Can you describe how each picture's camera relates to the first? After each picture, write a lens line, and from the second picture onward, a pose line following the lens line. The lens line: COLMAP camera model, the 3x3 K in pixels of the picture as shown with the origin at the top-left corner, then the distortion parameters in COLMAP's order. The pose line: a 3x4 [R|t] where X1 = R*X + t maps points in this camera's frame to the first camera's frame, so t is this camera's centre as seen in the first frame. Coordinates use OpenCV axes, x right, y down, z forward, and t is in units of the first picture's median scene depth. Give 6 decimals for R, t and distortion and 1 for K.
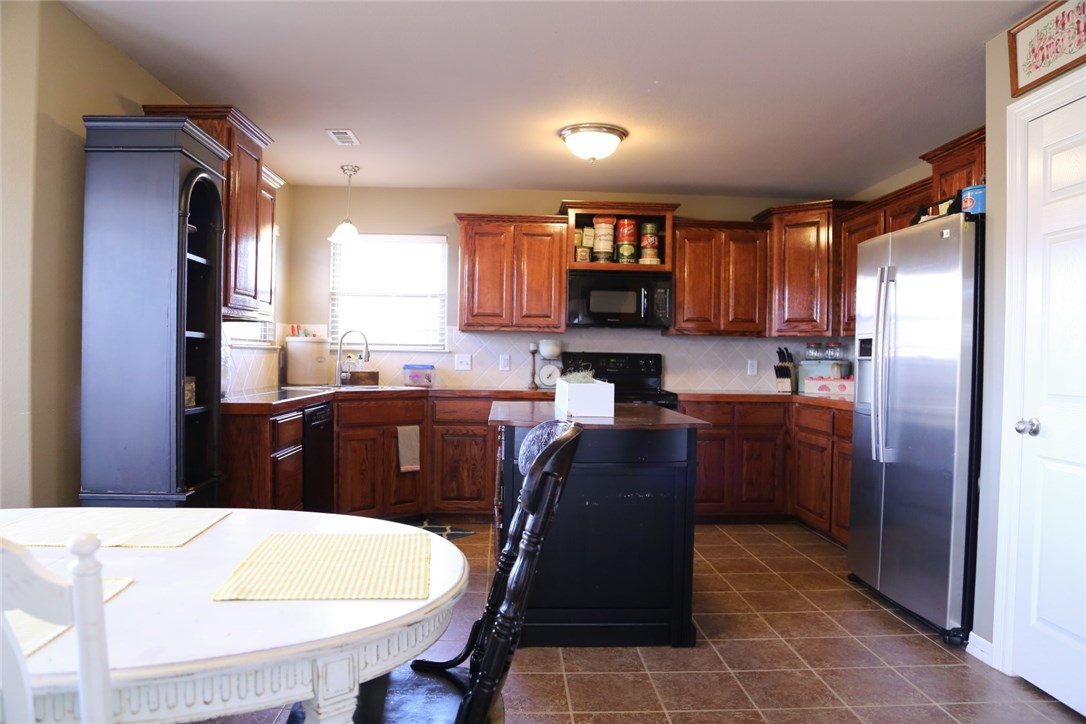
lens RADIAL K [[752.0, 0, 529.7], [0, 752.0, 360.2], [0, 0, 1]] dist [-0.109653, 0.064829]
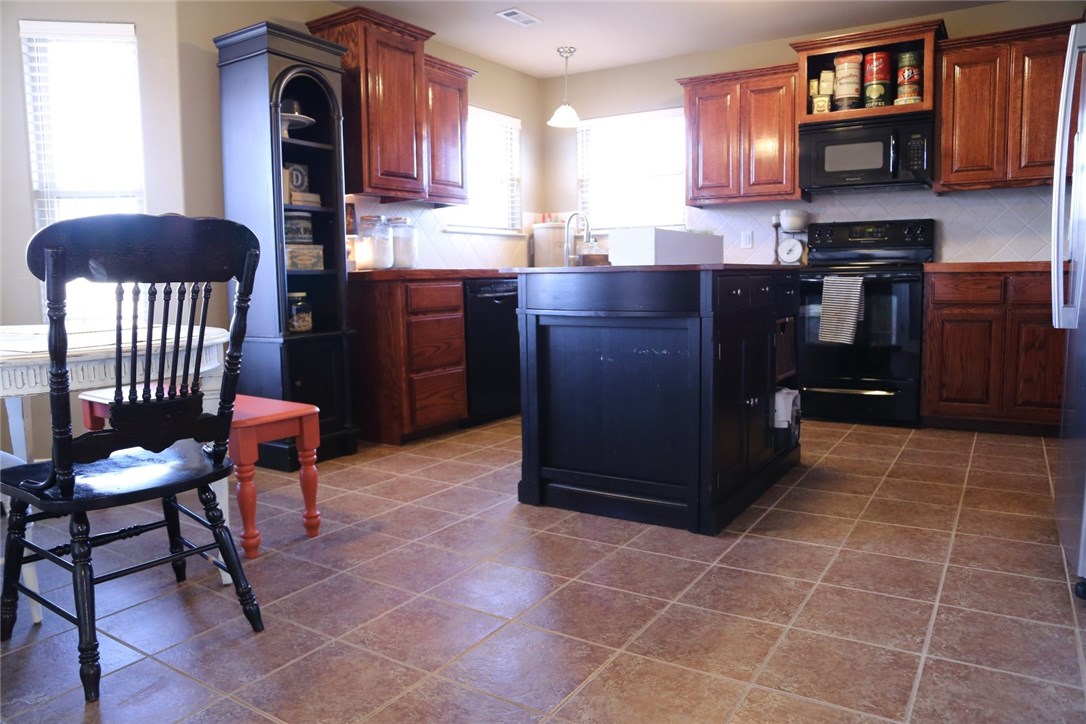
lens RADIAL K [[752.0, 0, 533.1], [0, 752.0, 352.0], [0, 0, 1]] dist [-0.109653, 0.064829]
pose [[0.819235, 0.026987, -0.572823, 0.303568], [0.028856, 0.995687, 0.088177, 0.057708], [0.572732, -0.088767, 0.814923, 0.122380]]
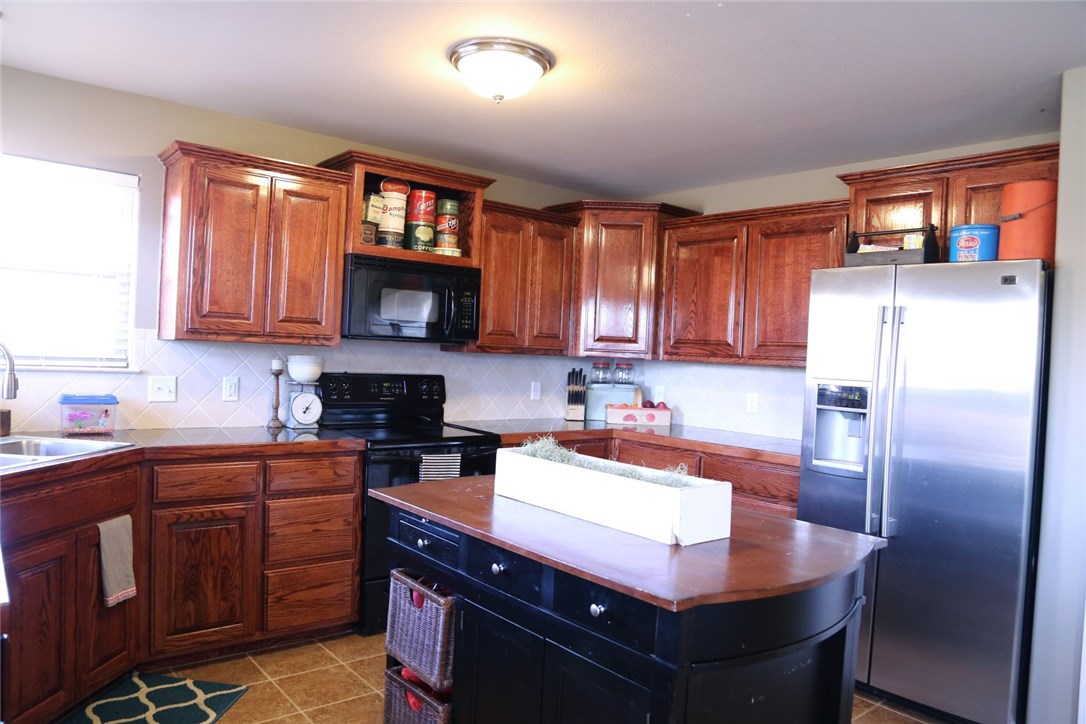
lens RADIAL K [[752.0, 0, 530.3], [0, 752.0, 361.4], [0, 0, 1]] dist [-0.109653, 0.064829]
pose [[0.794518, 0.009044, 0.607173, -0.236487], [-0.029677, 0.999273, 0.023948, -0.047171], [-0.606515, -0.037046, 0.794208, 0.384693]]
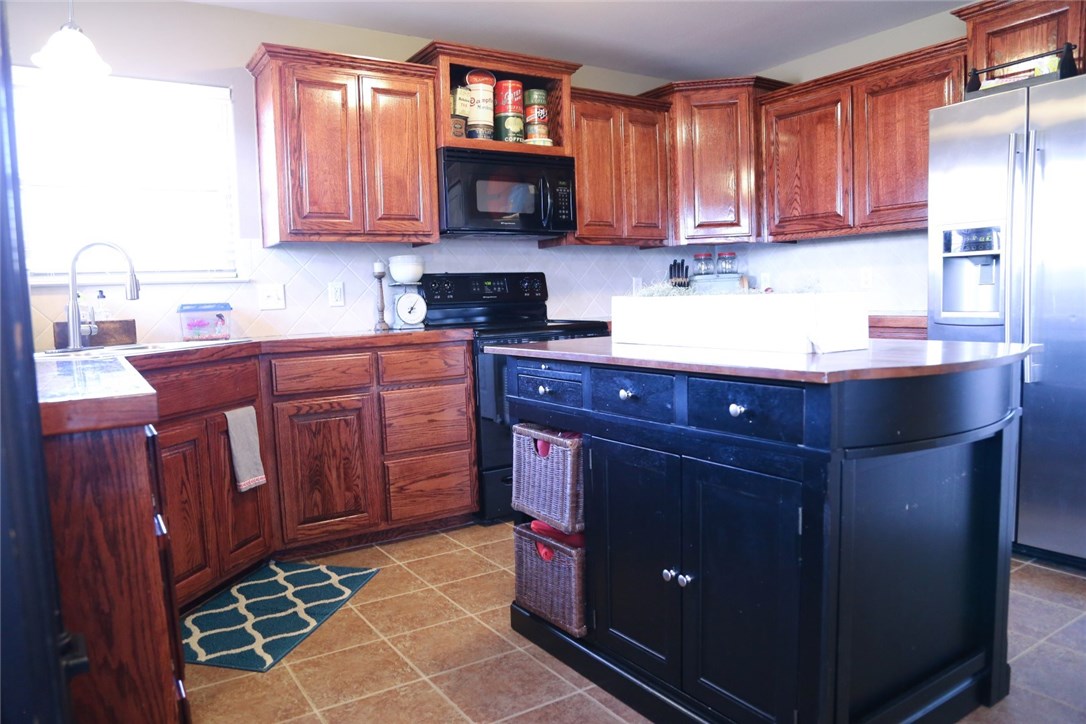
lens RADIAL K [[752.0, 0, 533.5], [0, 752.0, 363.5], [0, 0, 1]] dist [-0.109653, 0.064829]
pose [[0.857641, -0.090856, 0.506160, -0.242457], [0.049023, 0.994231, 0.095400, 0.011327], [-0.511908, -0.057005, 0.857147, 0.398467]]
